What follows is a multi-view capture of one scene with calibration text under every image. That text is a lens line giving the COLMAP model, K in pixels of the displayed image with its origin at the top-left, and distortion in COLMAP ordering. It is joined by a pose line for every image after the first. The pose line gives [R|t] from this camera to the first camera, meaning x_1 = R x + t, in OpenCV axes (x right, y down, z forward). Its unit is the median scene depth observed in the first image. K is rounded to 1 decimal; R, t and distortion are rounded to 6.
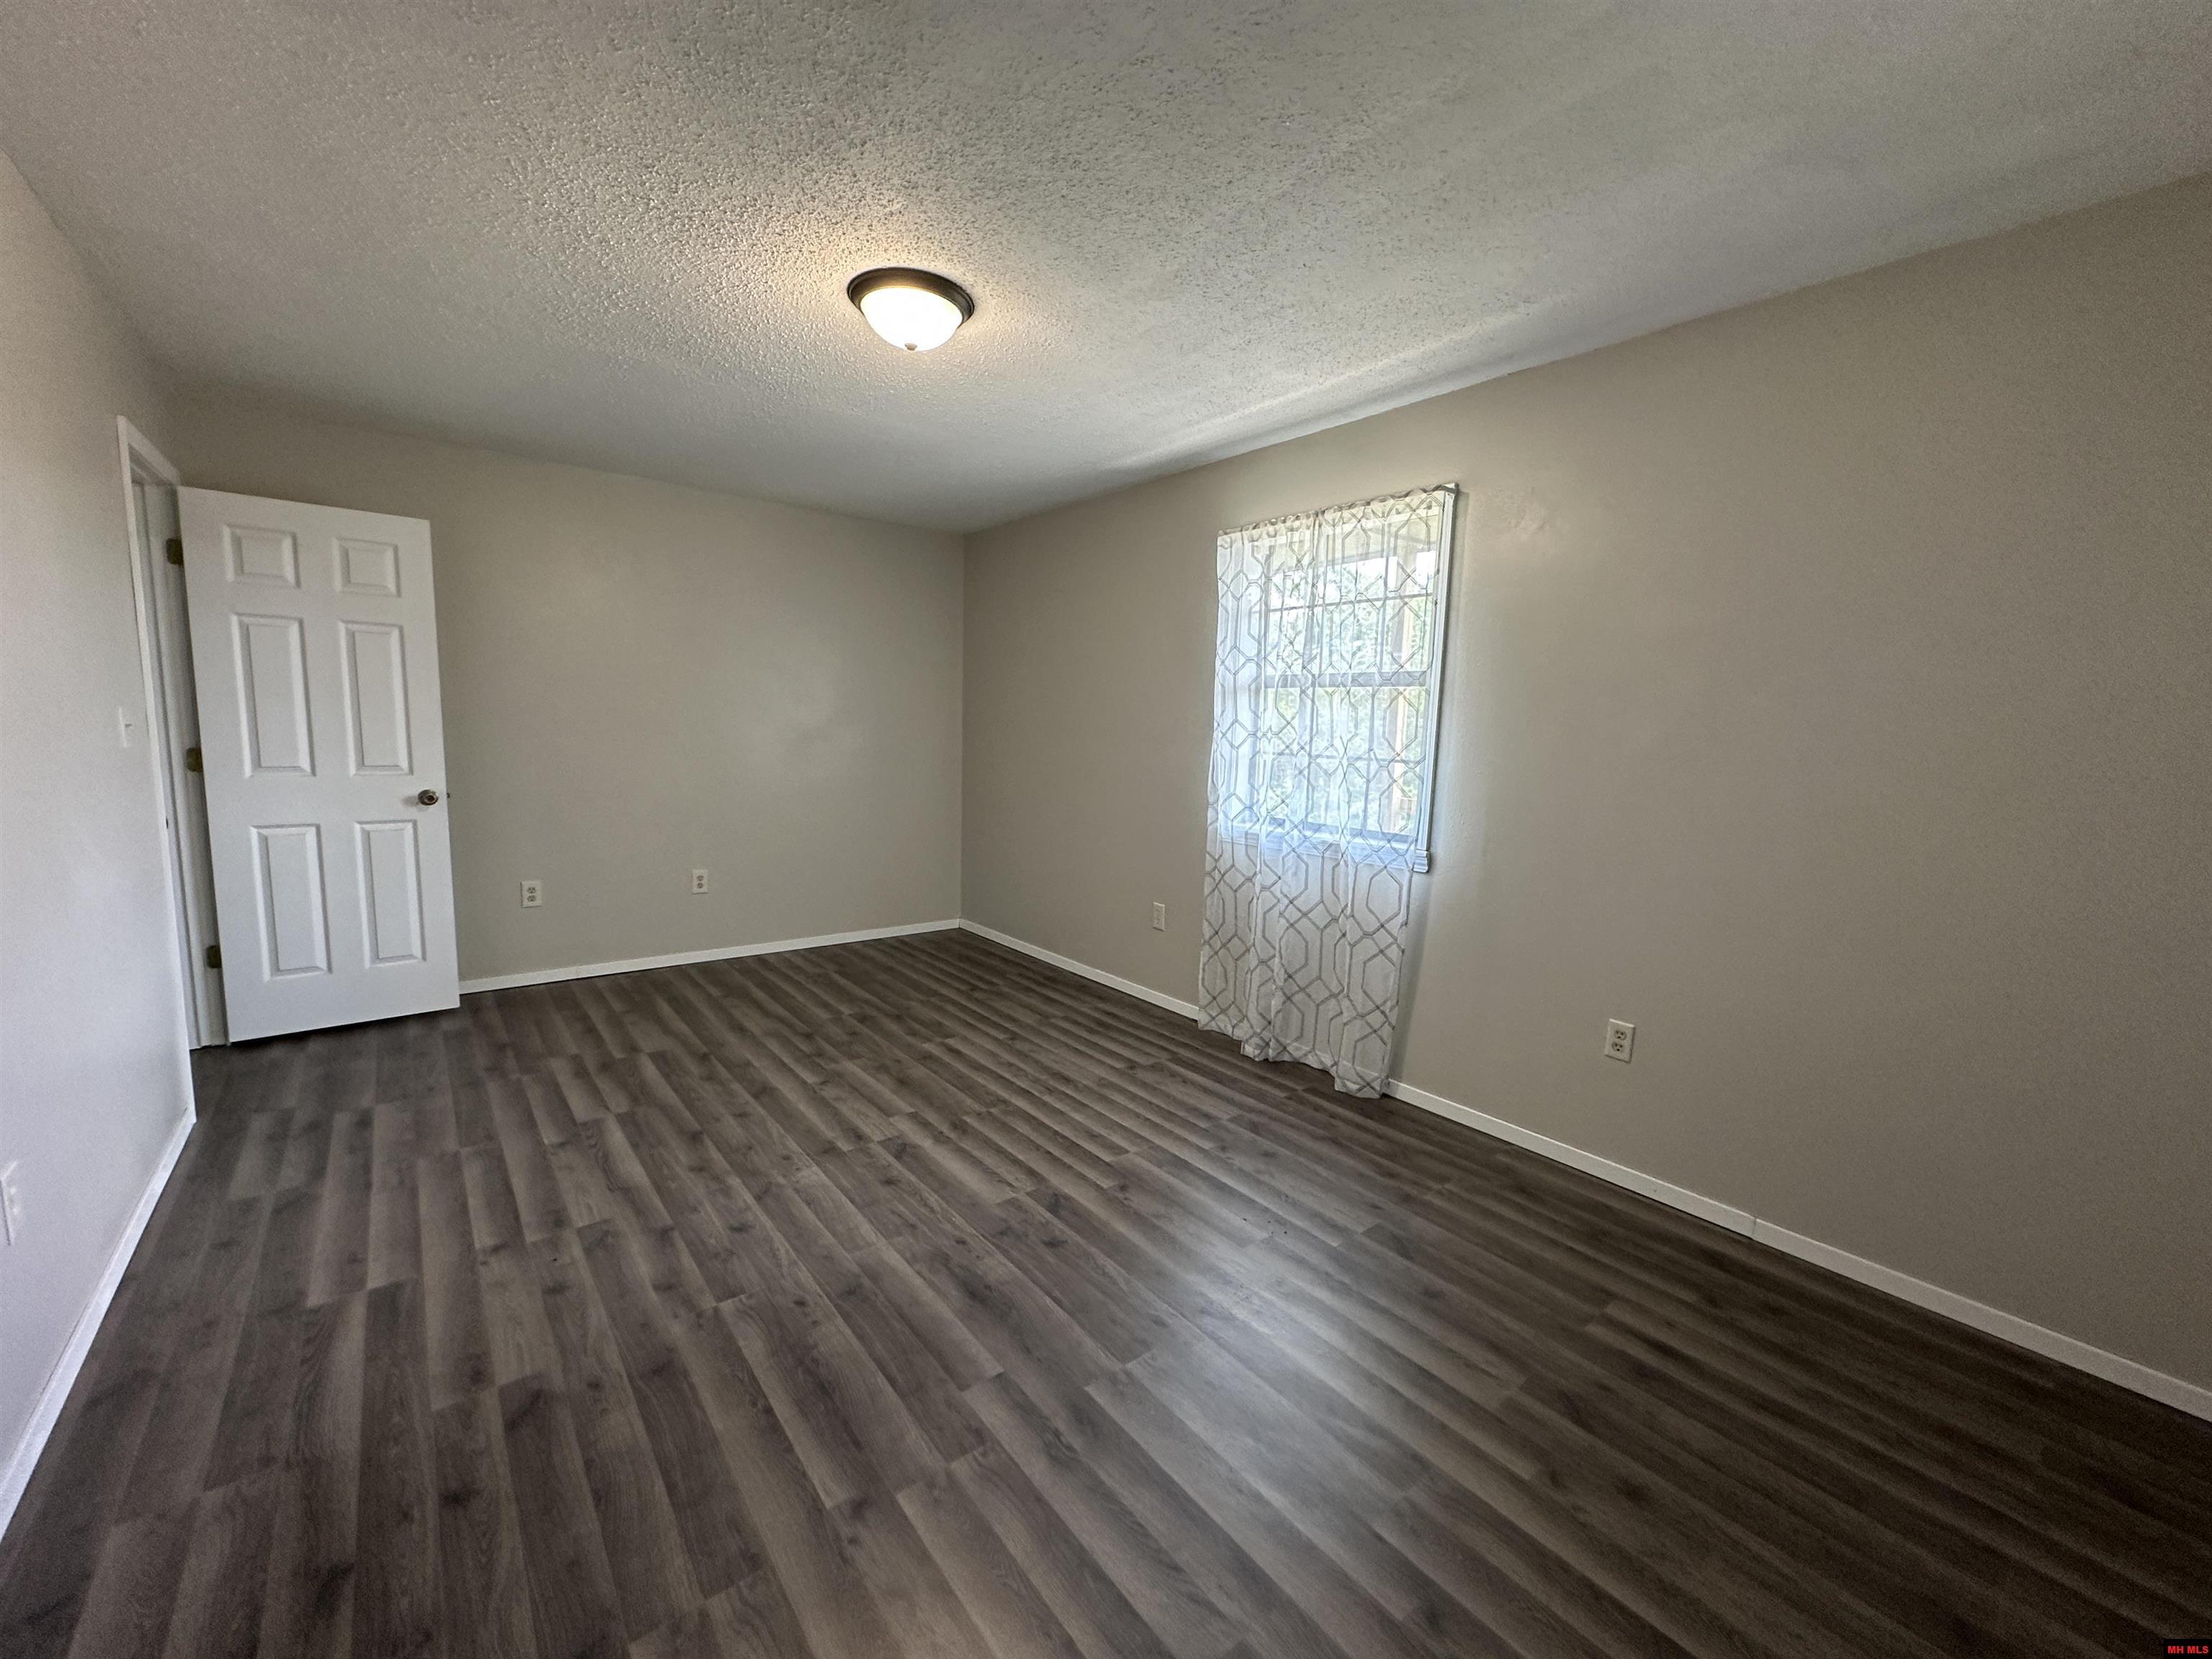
lens RADIAL K [[879.9, 0, 1104.7], [0, 879.9, 826.7], [0, 0, 1]] dist [-0.002757, 0.001020]
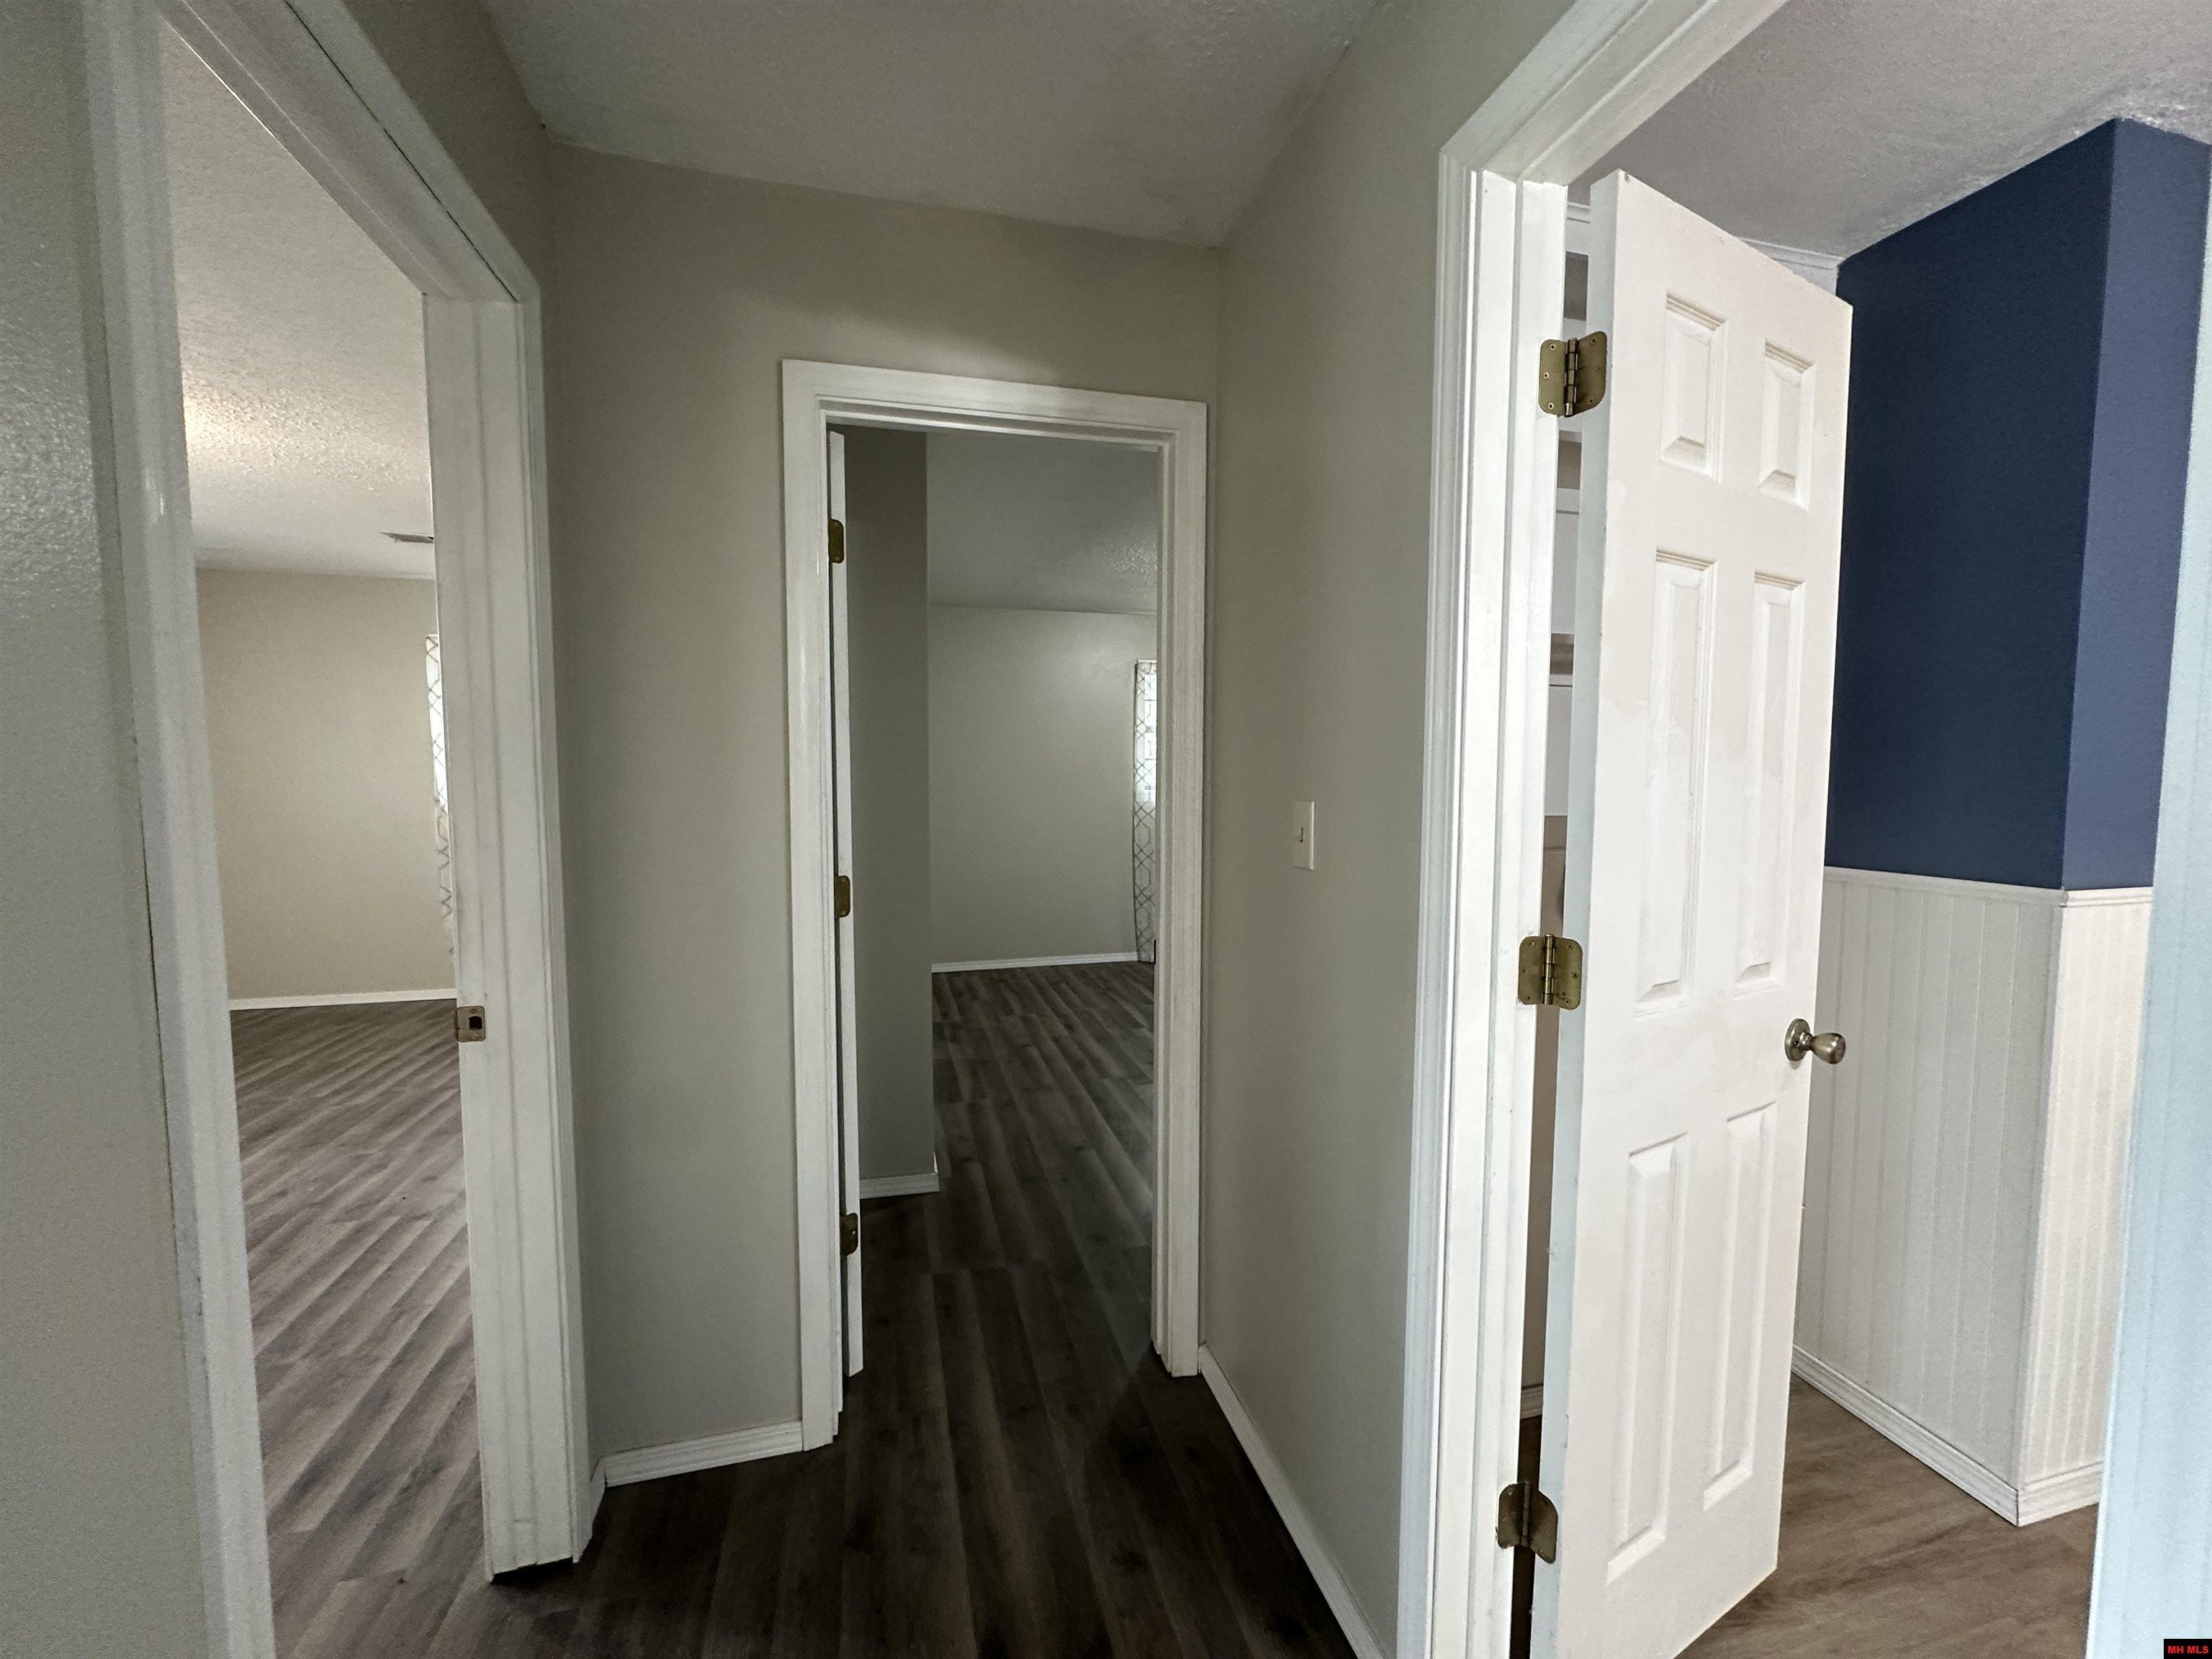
lens RADIAL K [[879.9, 0, 1110.0], [0, 879.9, 835.3], [0, 0, 1]] dist [-0.002757, 0.001020]
pose [[-0.915075, -0.060892, 0.398661, -1.580965], [0.016236, 0.982171, 0.187286, -0.201343], [-0.402957, 0.177854, -0.897771, 1.261666]]
